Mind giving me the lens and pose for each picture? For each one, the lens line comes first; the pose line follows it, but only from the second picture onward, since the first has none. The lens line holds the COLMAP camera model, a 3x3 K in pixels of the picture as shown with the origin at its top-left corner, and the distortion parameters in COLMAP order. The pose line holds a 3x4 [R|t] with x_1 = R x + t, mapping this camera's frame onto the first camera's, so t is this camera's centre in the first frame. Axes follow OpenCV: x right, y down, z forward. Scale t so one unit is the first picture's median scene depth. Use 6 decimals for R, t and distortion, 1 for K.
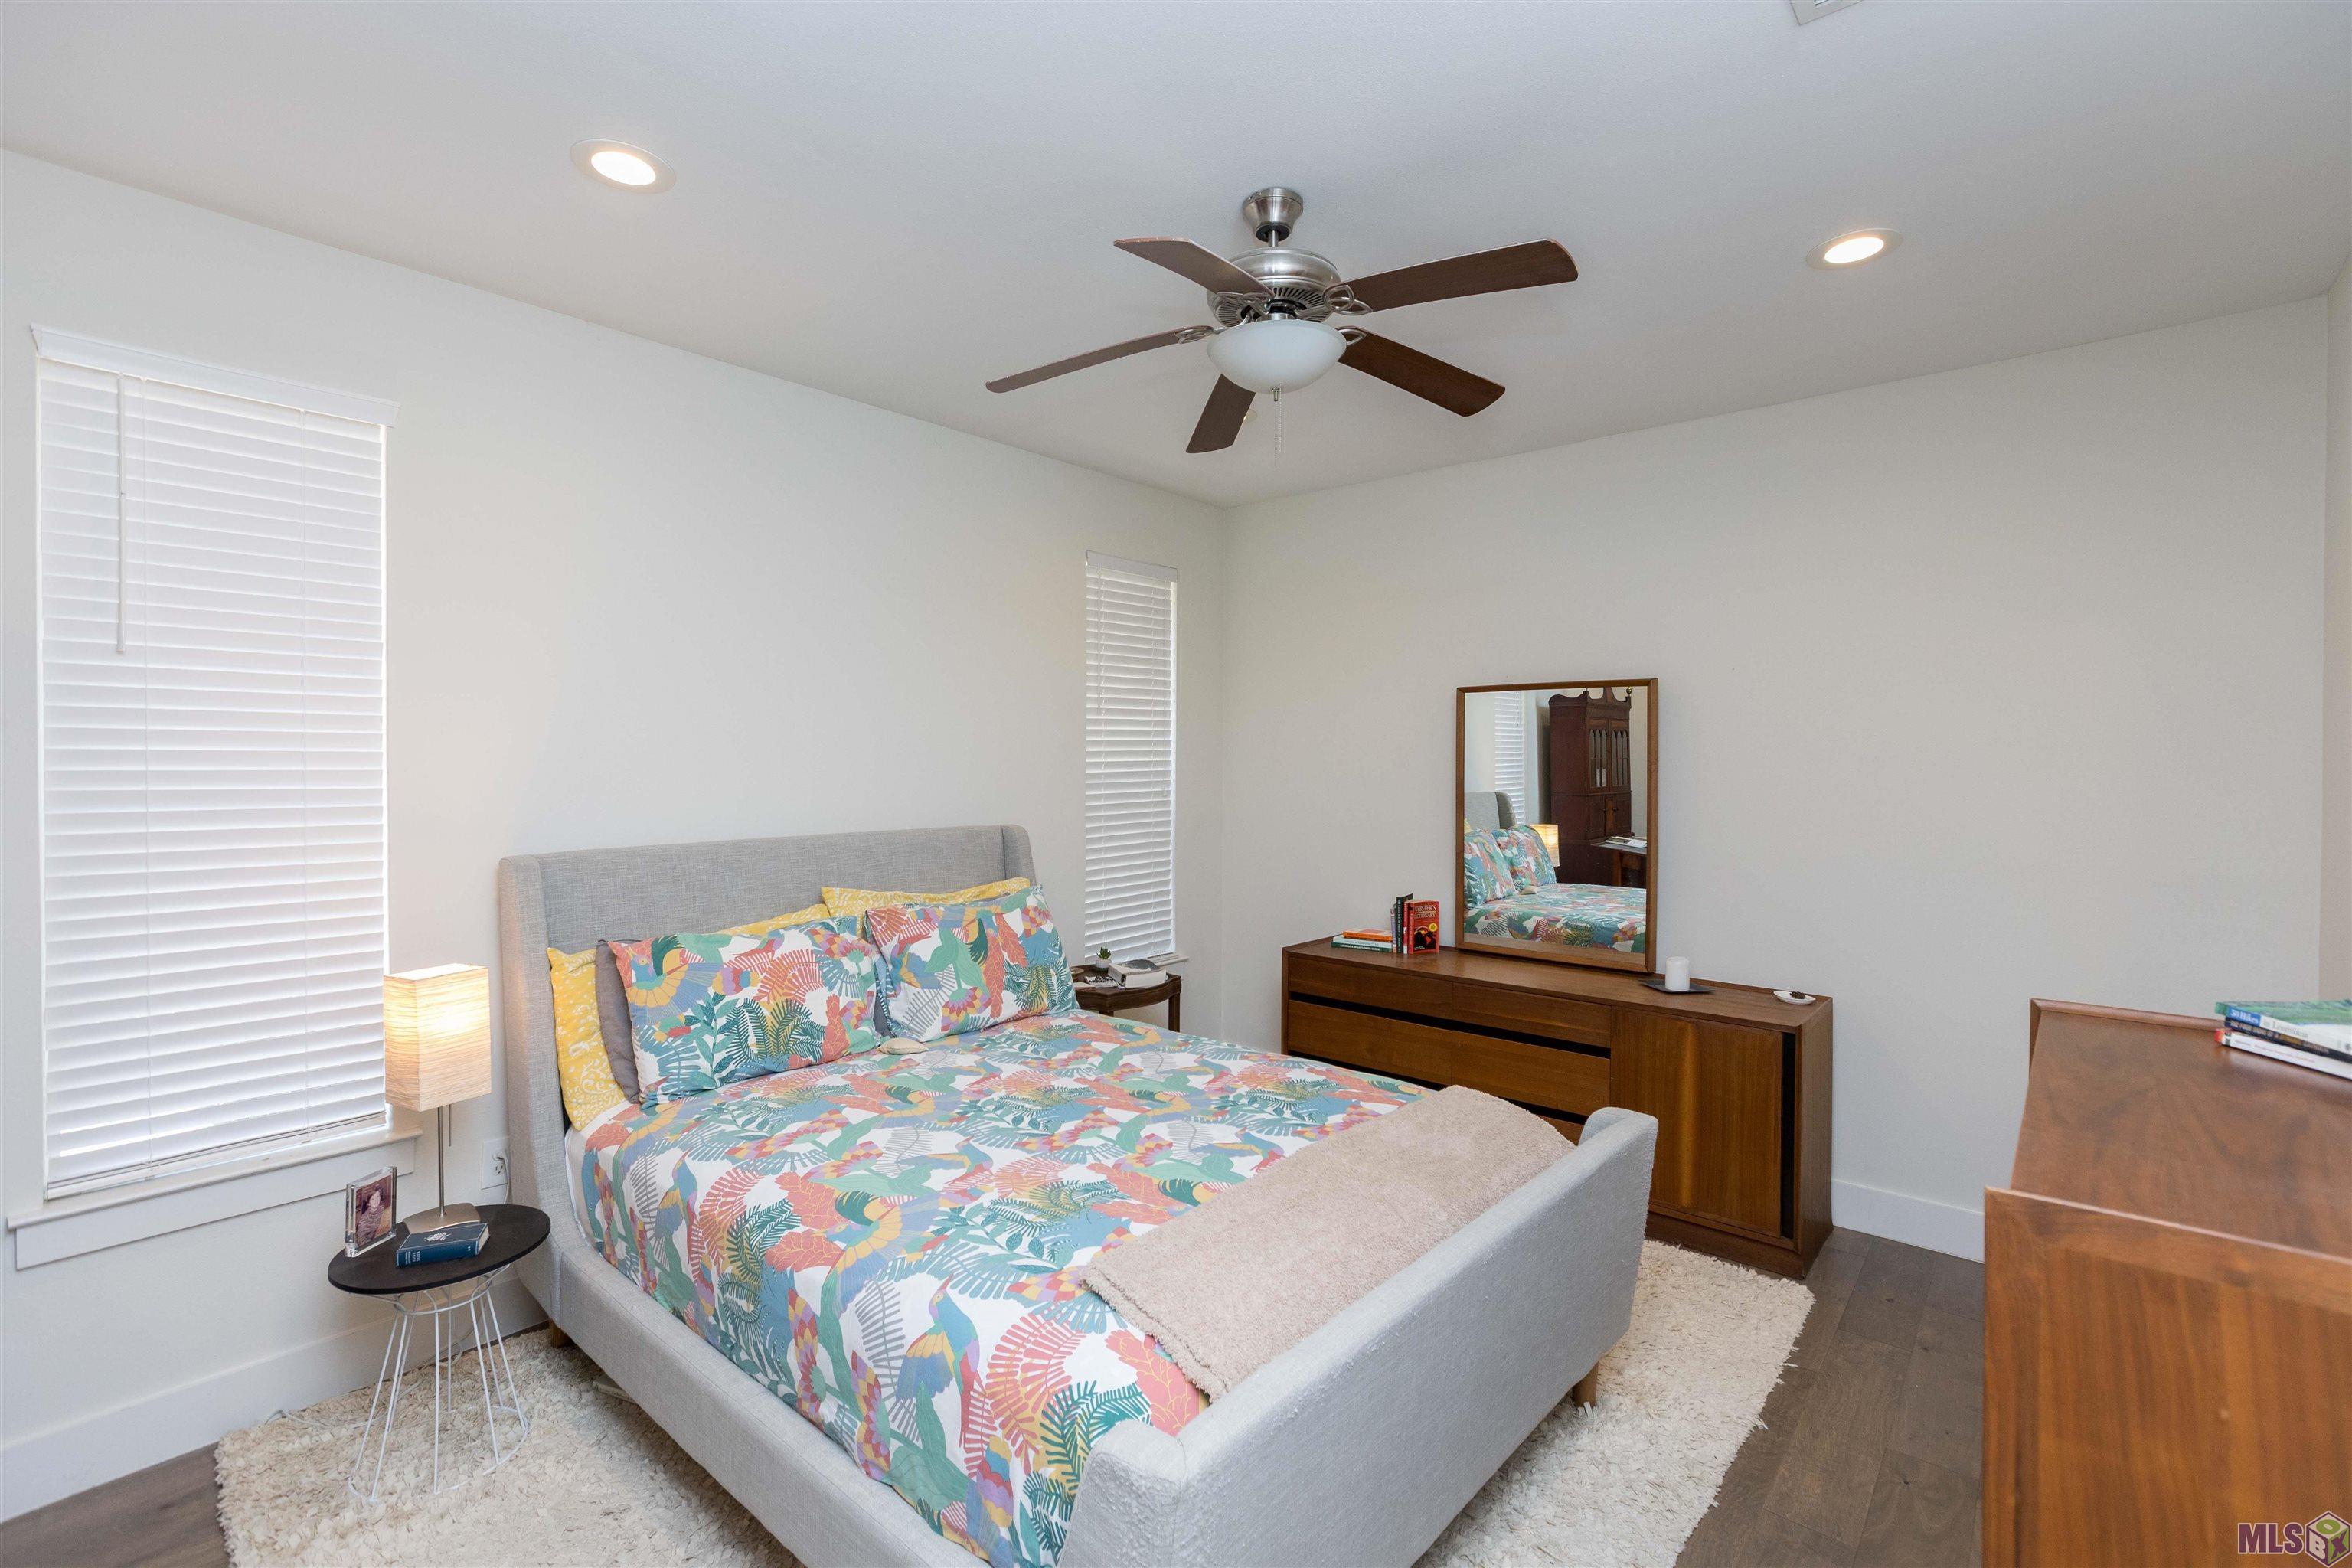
lens RADIAL K [[1062.9, 0, 1164.0], [0, 1062.9, 775.1], [0, 0, 1]] dist [-0.000881, -0.000010]
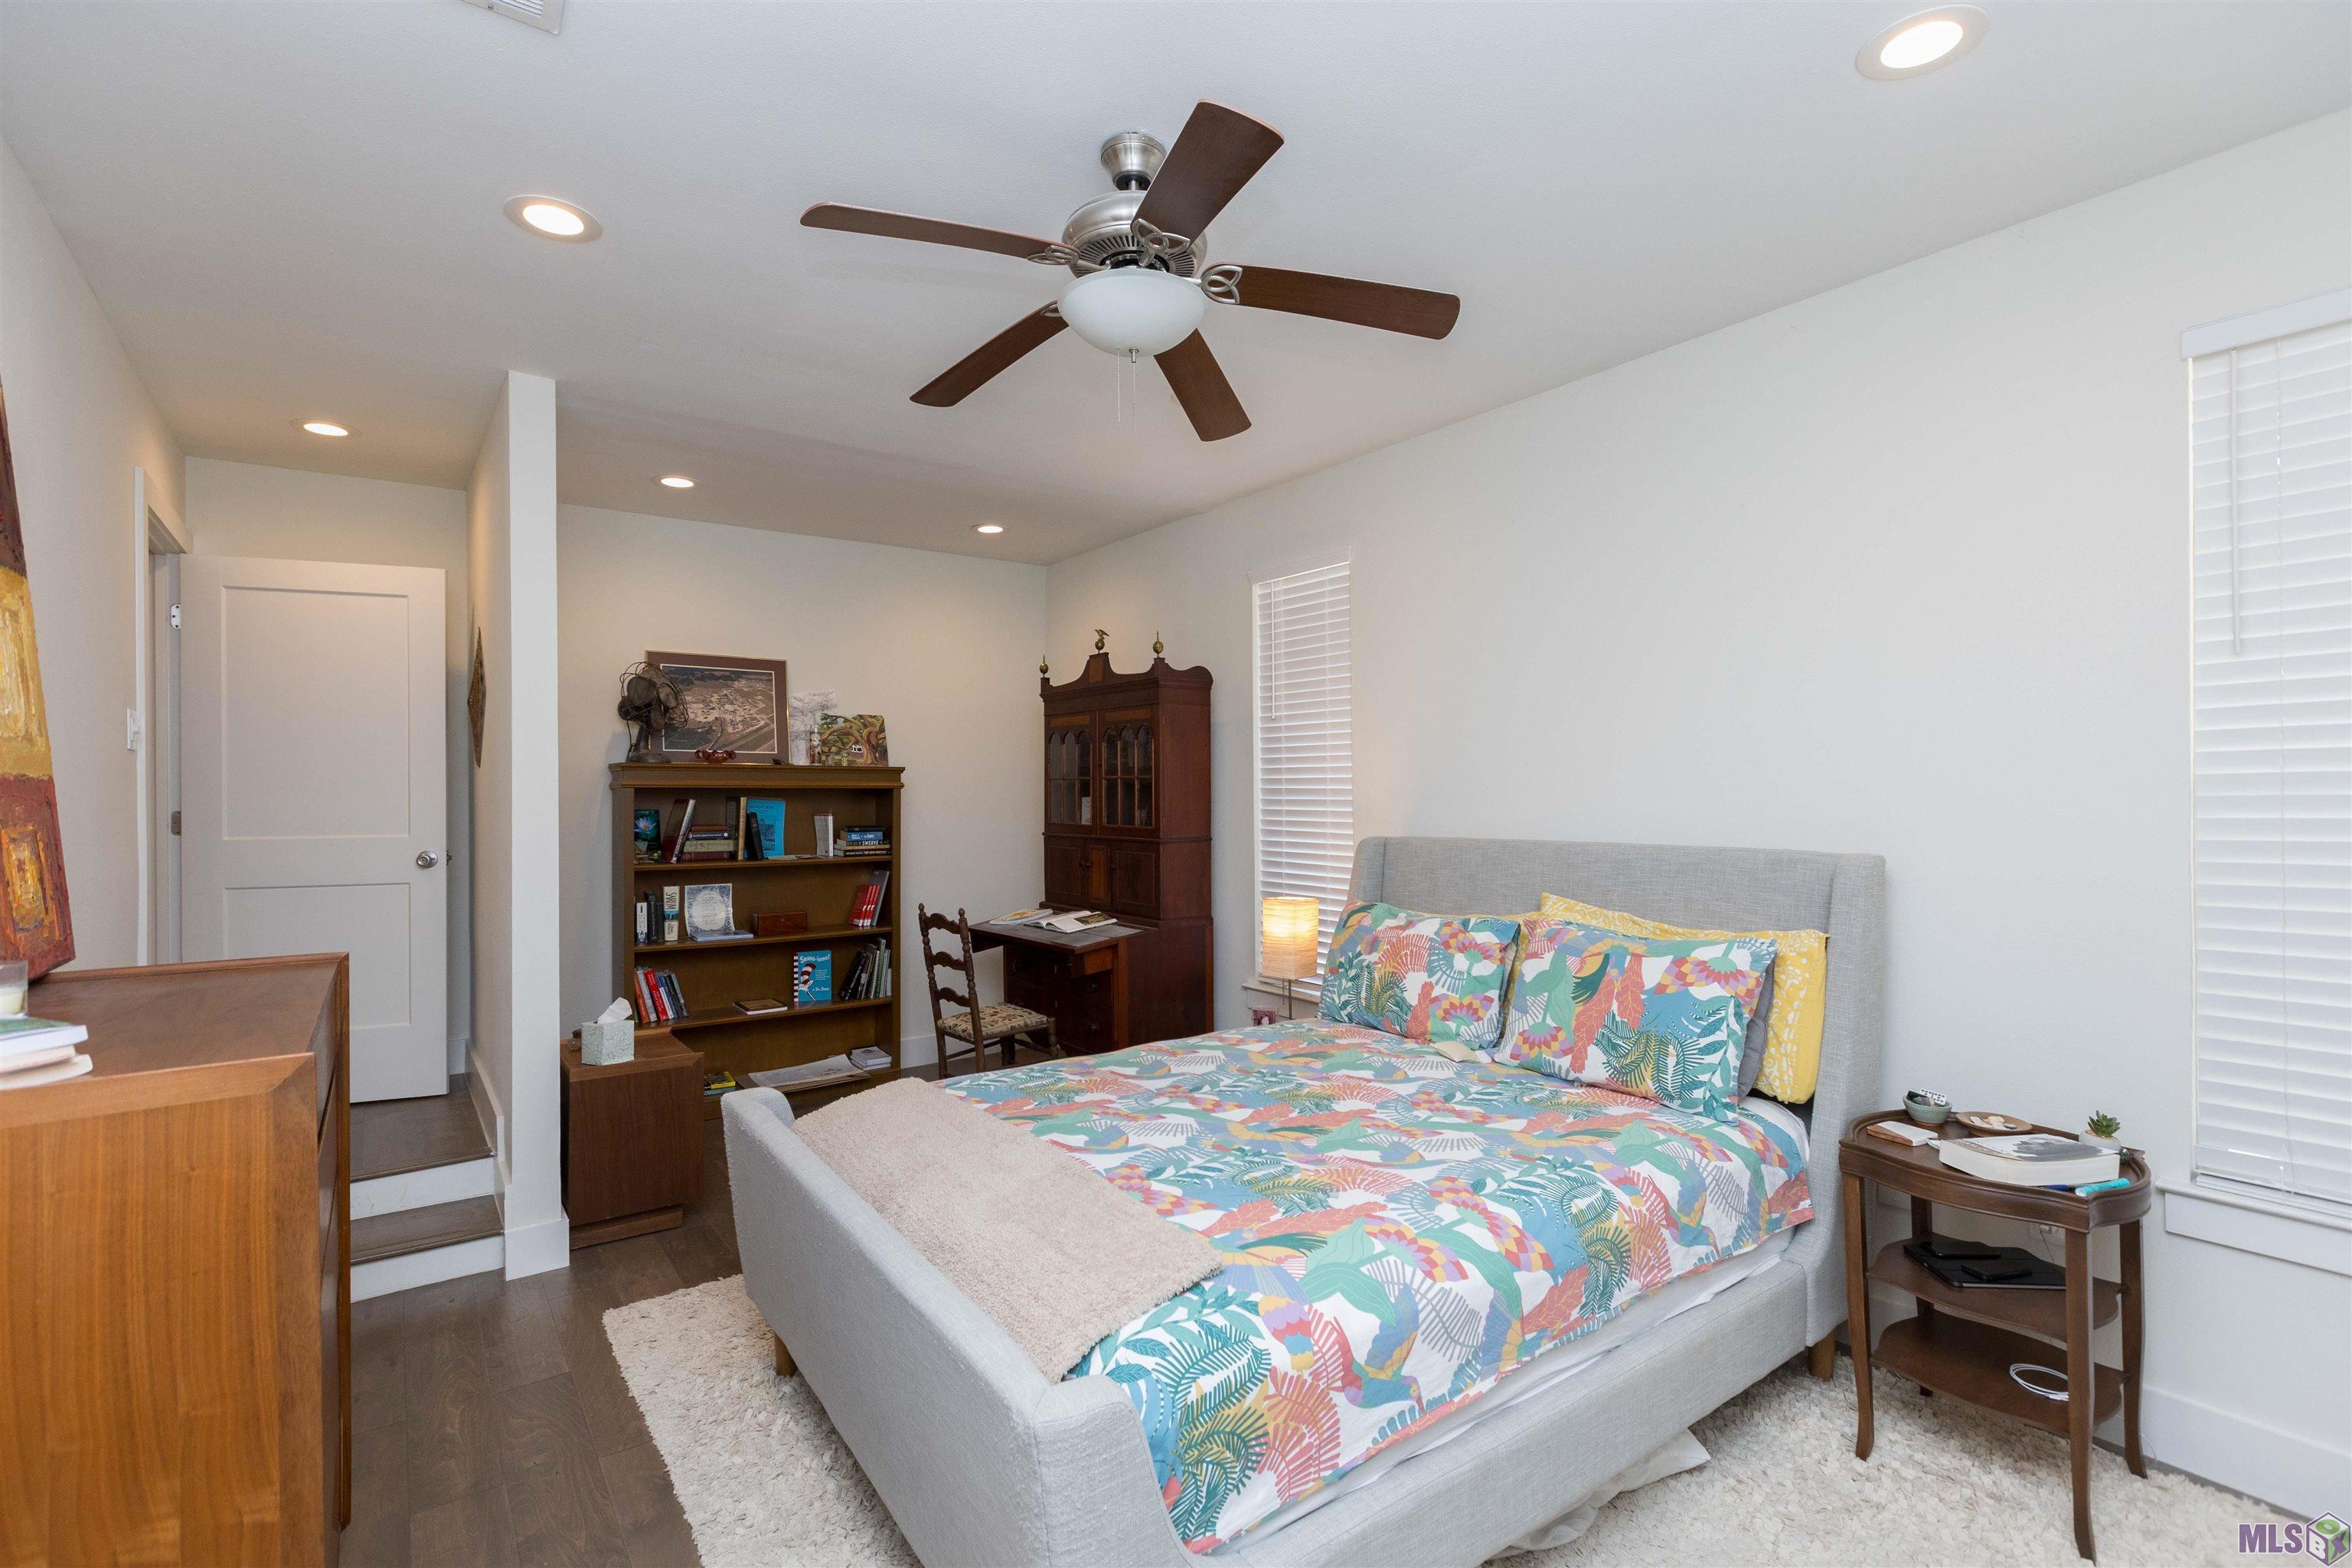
lens RADIAL K [[1062.9, 0, 1163.9], [0, 1062.9, 787.9], [0, 0, 1]] dist [-0.000881, -0.000010]
pose [[-0.225963, -0.002182, -0.974134, 0.786145], [-0.008271, 0.999966, -0.000321, 0.013182], [0.974101, 0.007985, -0.225973, 0.967418]]
